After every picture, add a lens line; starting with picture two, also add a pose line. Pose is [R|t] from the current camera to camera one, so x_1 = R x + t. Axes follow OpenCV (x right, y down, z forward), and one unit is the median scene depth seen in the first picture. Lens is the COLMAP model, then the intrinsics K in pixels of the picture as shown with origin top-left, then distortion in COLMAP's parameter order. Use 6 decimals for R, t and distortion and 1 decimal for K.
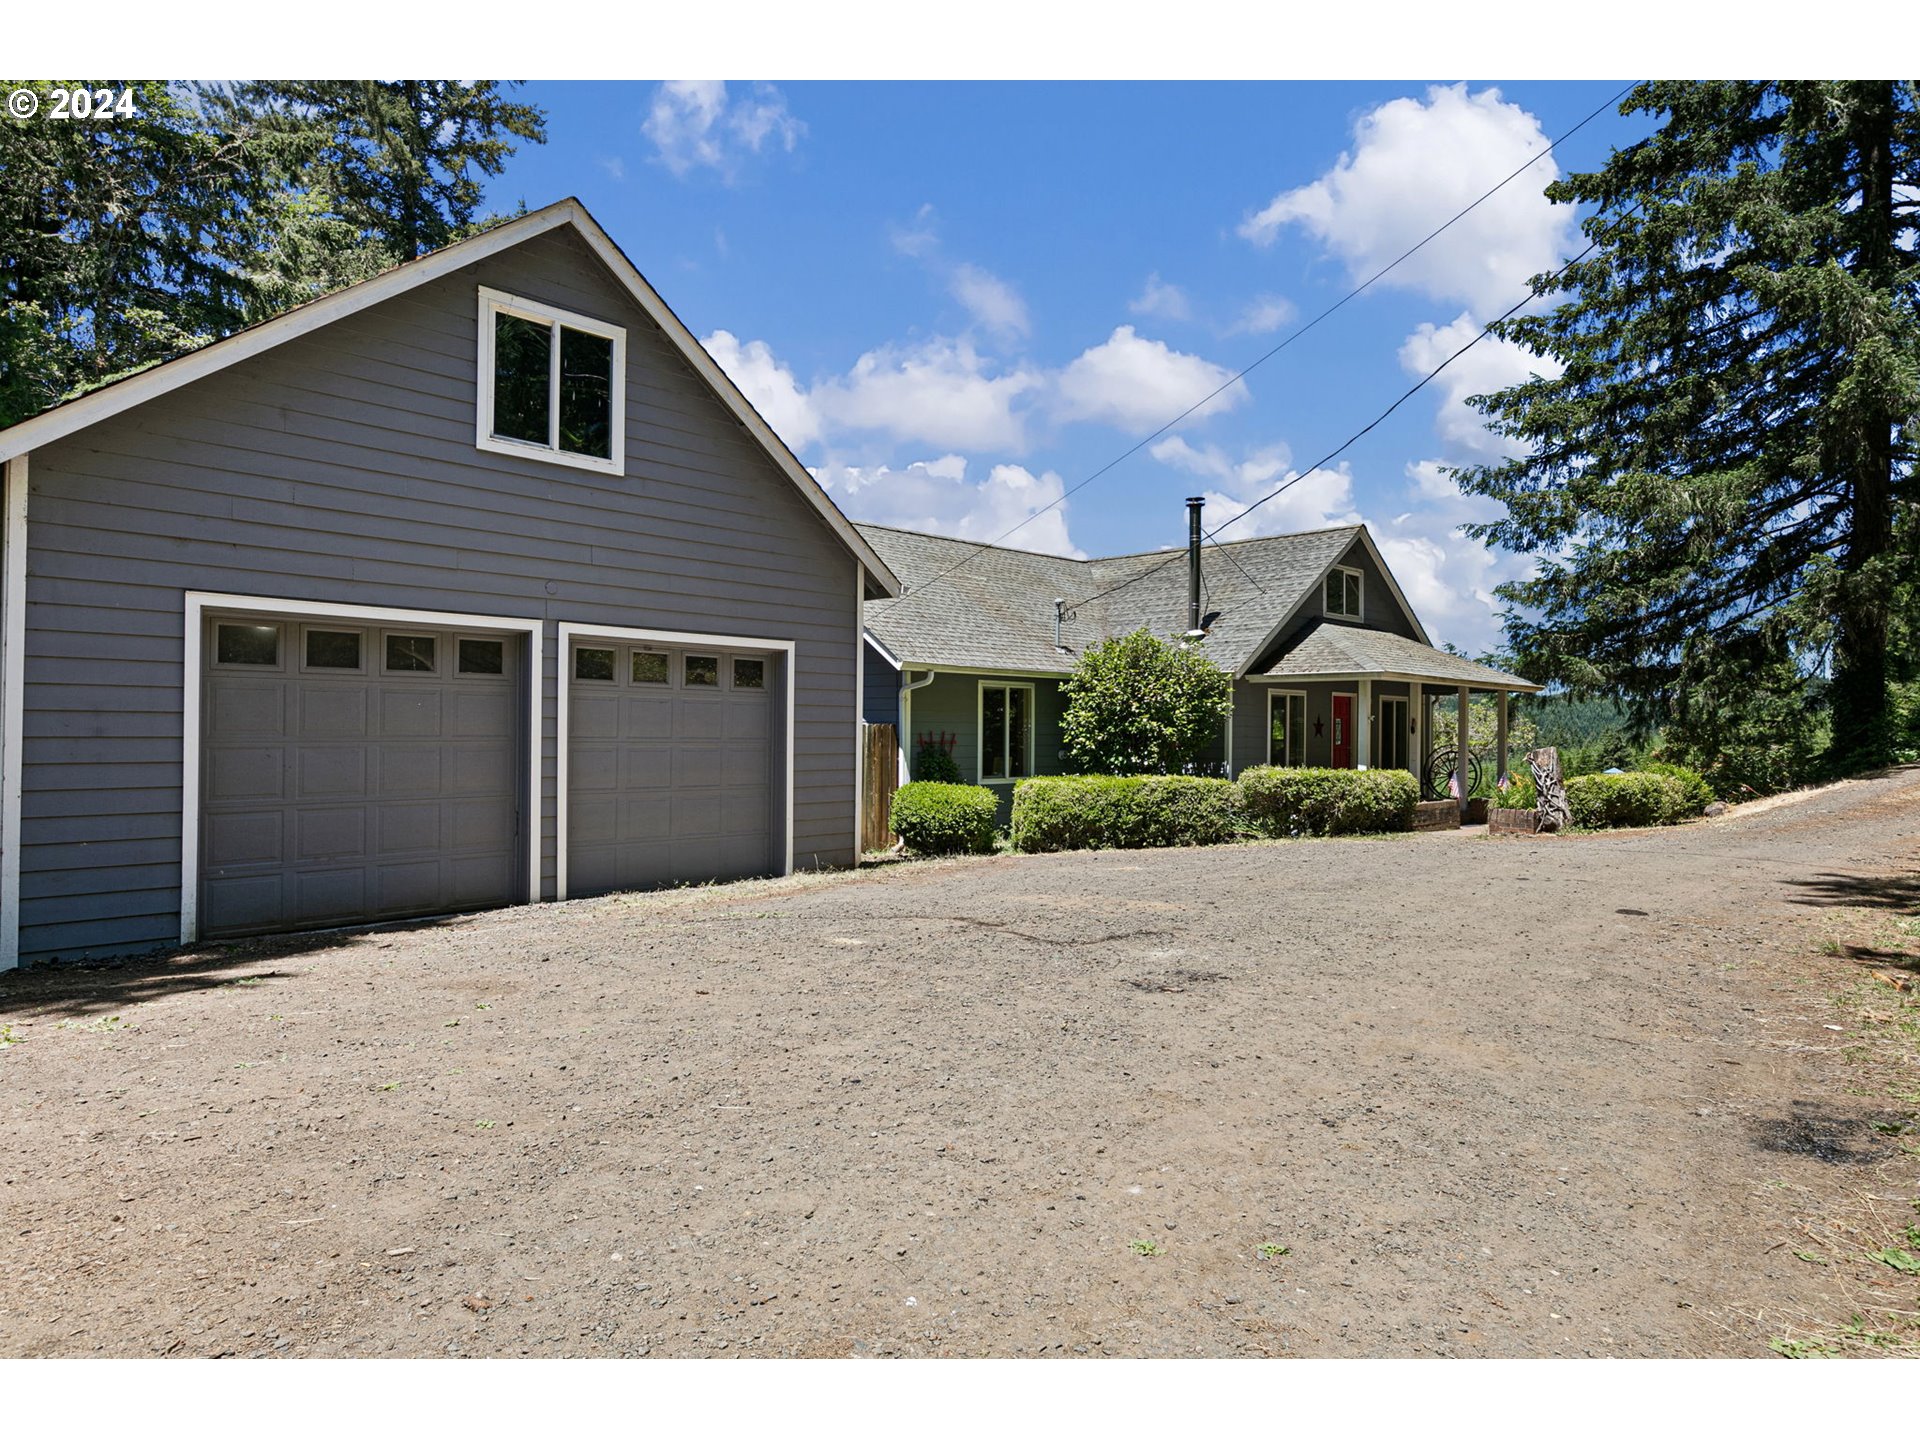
lens RADIAL K [[829.2, 0, 966.8], [0, 829.2, 727.9], [0, 0, 1]] dist [0.007917, -0.000162]
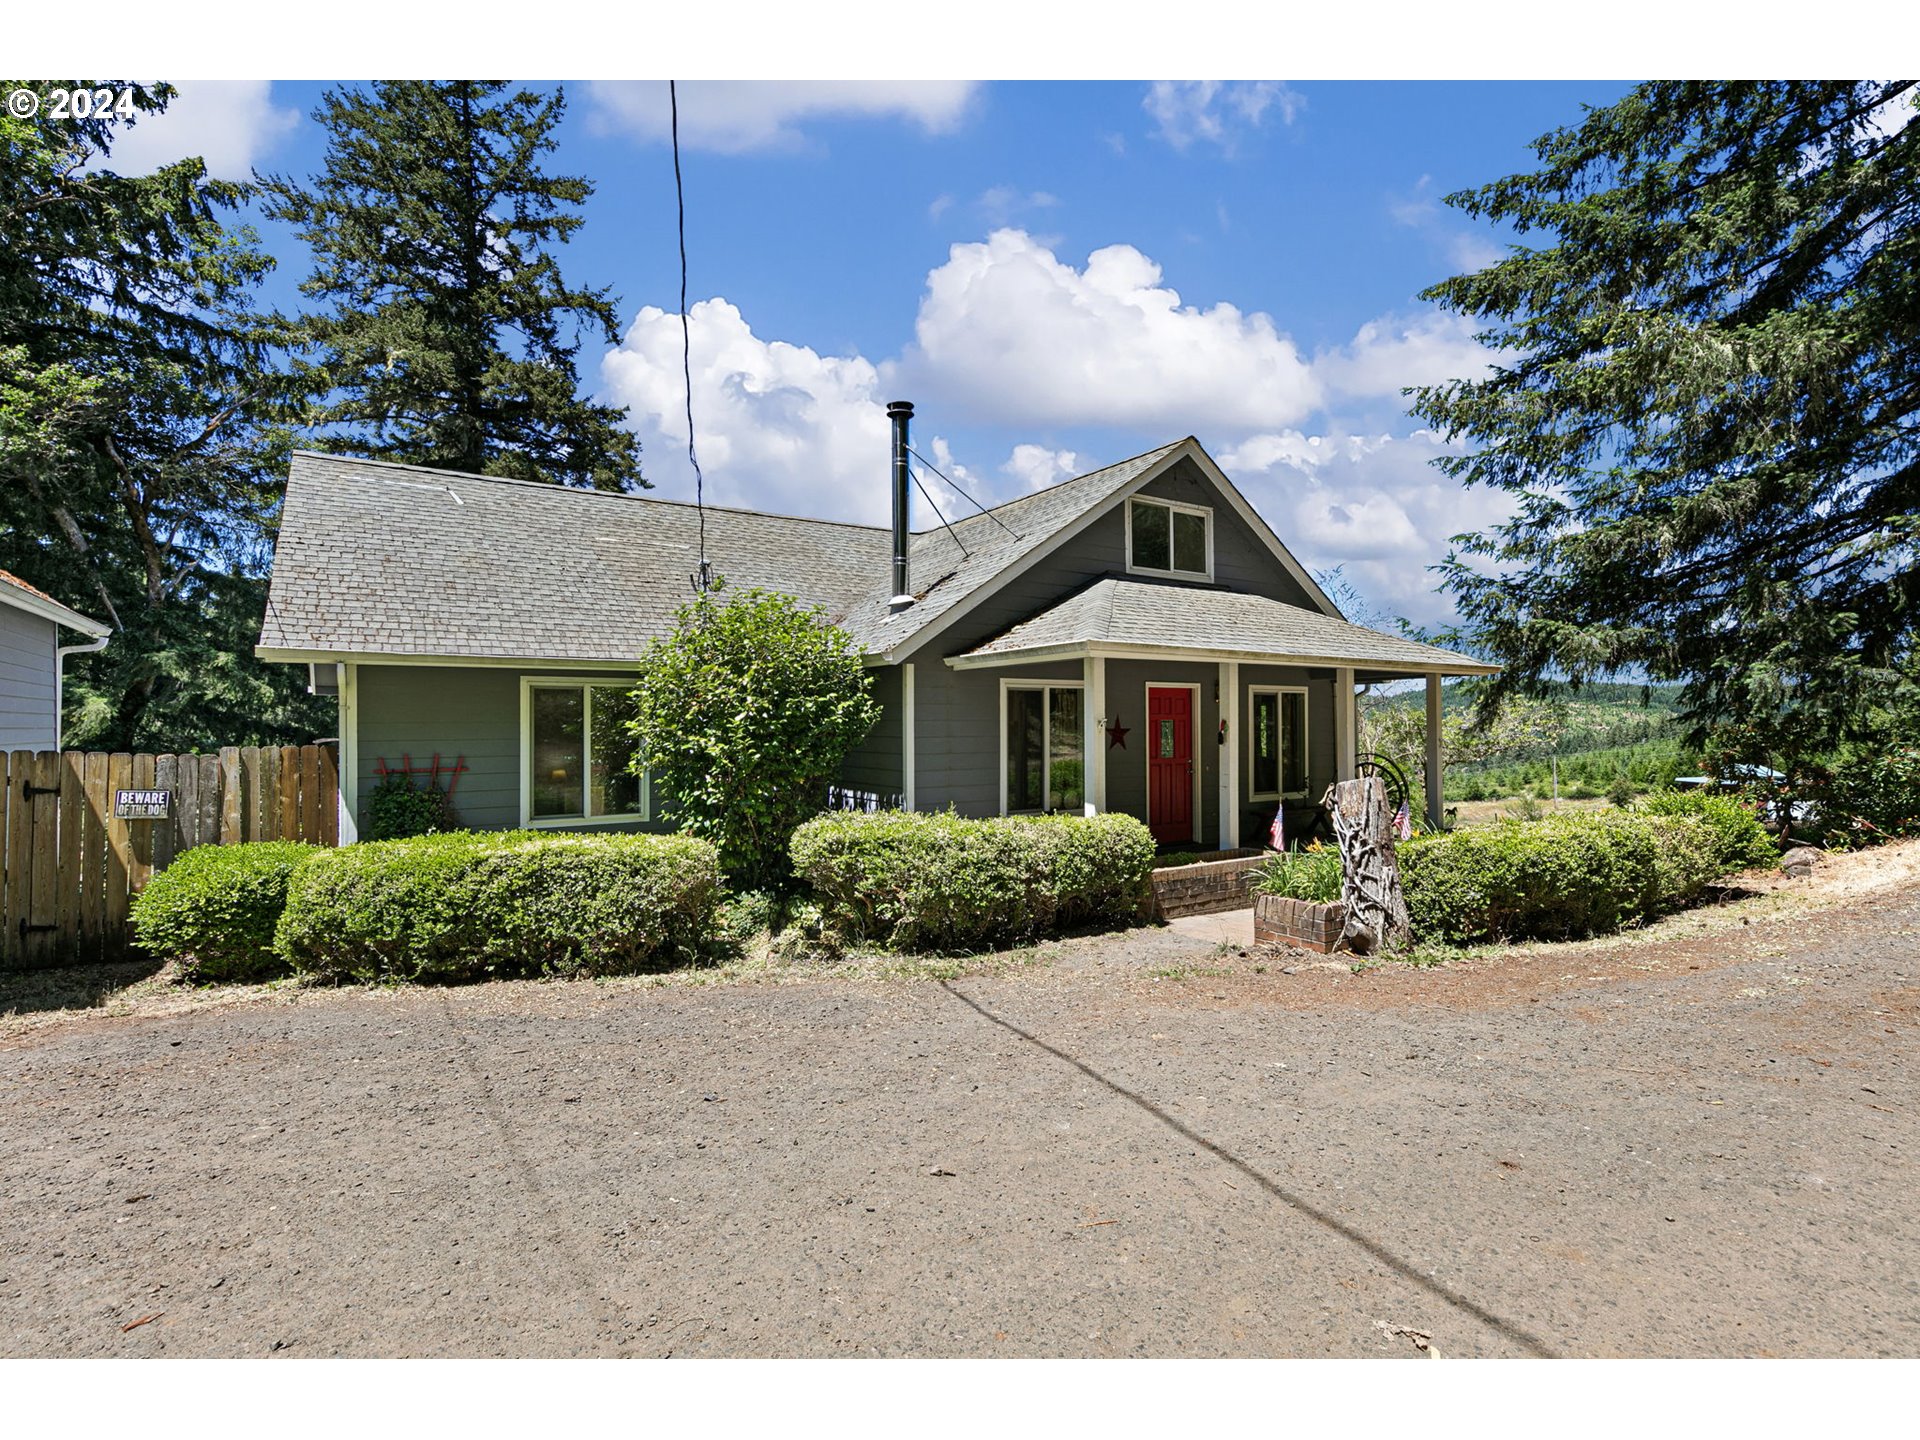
lens RADIAL K [[734.6, 0, 957.8], [0, 734.6, 727.7], [0, 0, 1]] dist [-0.000982, -0.000442]
pose [[0.987179, -0.016314, -0.158782, 0.420178], [0.016056, 0.999867, -0.002906, -0.007282], [0.158808, 0.000319, 0.987309, 0.418775]]
